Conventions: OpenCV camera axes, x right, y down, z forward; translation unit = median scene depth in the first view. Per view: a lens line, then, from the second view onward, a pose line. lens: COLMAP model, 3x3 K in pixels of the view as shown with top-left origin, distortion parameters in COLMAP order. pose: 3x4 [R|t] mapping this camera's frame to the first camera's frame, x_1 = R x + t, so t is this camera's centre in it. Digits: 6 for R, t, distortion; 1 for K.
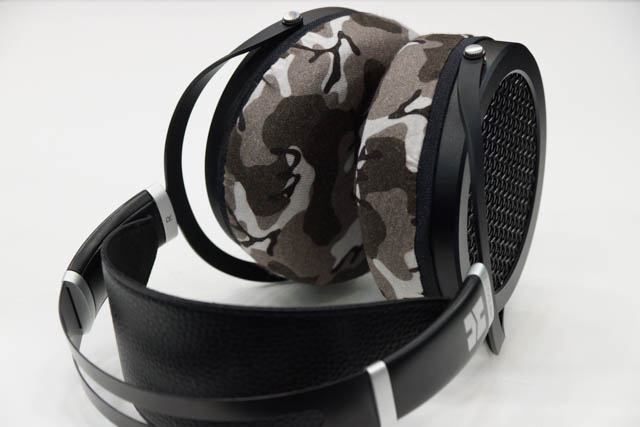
lens RADIAL K [[1970.2, 0, 320.2], [0, 1970.2, 213.4], [0, 0, 1]] dist [-0.192722, -0.366884]
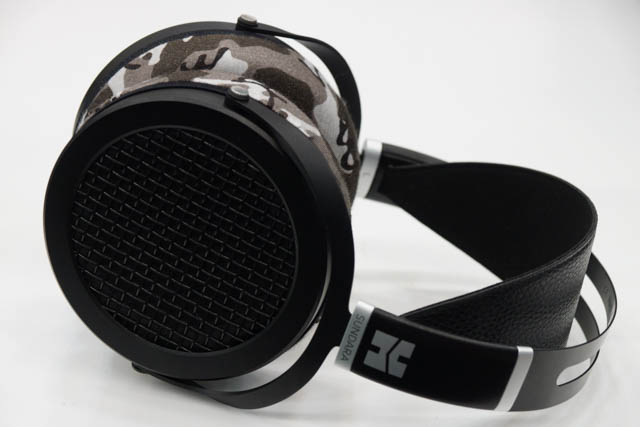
lens RADIAL K [[1970.2, 0, 320.2], [0, 1970.2, 213.4], [0, 0, 1]] dist [-0.192722, -0.366884]
pose [[-0.535794, -0.353952, 0.766578, -0.761877], [0.294906, 0.772268, 0.562701, -0.566203], [-0.791173, 0.527561, -0.309394, 1.313562]]
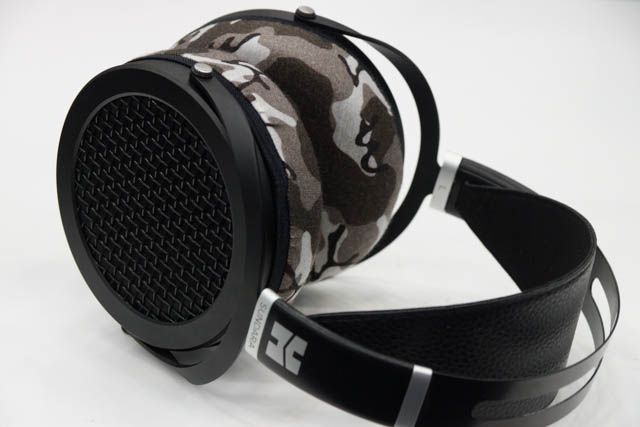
lens RADIAL K [[1970.2, 0, 320.2], [0, 1970.2, 213.4], [0, 0, 1]] dist [-0.192722, -0.366884]
pose [[-0.109937, -0.379547, 0.918617, -0.908586], [0.372992, 0.840921, 0.392084, -0.391887], [-0.921298, 0.385742, 0.049120, 0.957349]]
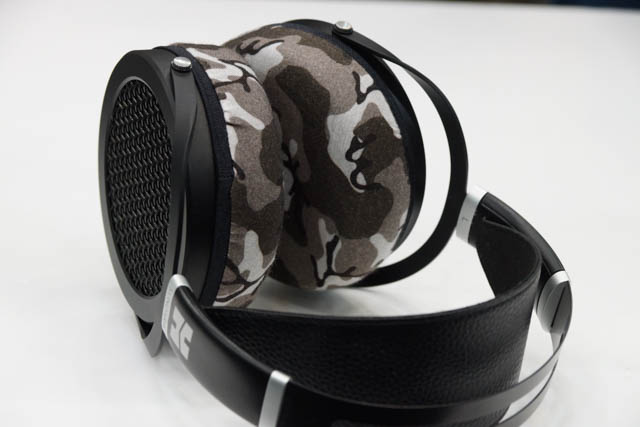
lens RADIAL K [[1970.2, 0, 320.2], [0, 1970.2, 213.4], [0, 0, 1]] dist [-0.192722, -0.366884]
pose [[0.283764, -0.355331, 0.890628, -0.908285], [0.339990, 0.905747, 0.253039, -0.261900], [-0.896596, 0.231002, 0.377828, 0.607289]]
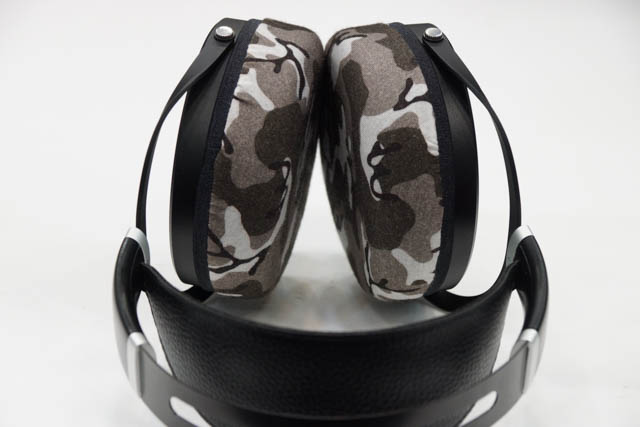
lens RADIAL K [[1970.2, 0, 320.2], [0, 1970.2, 213.4], [0, 0, 1]] dist [-0.192722, -0.366884]
pose [[0.787526, -0.203967, 0.581551, -0.582087], [0.202085, 0.976936, 0.068980, -0.071760], [-0.582207, 0.063199, 0.810580, 0.187332]]
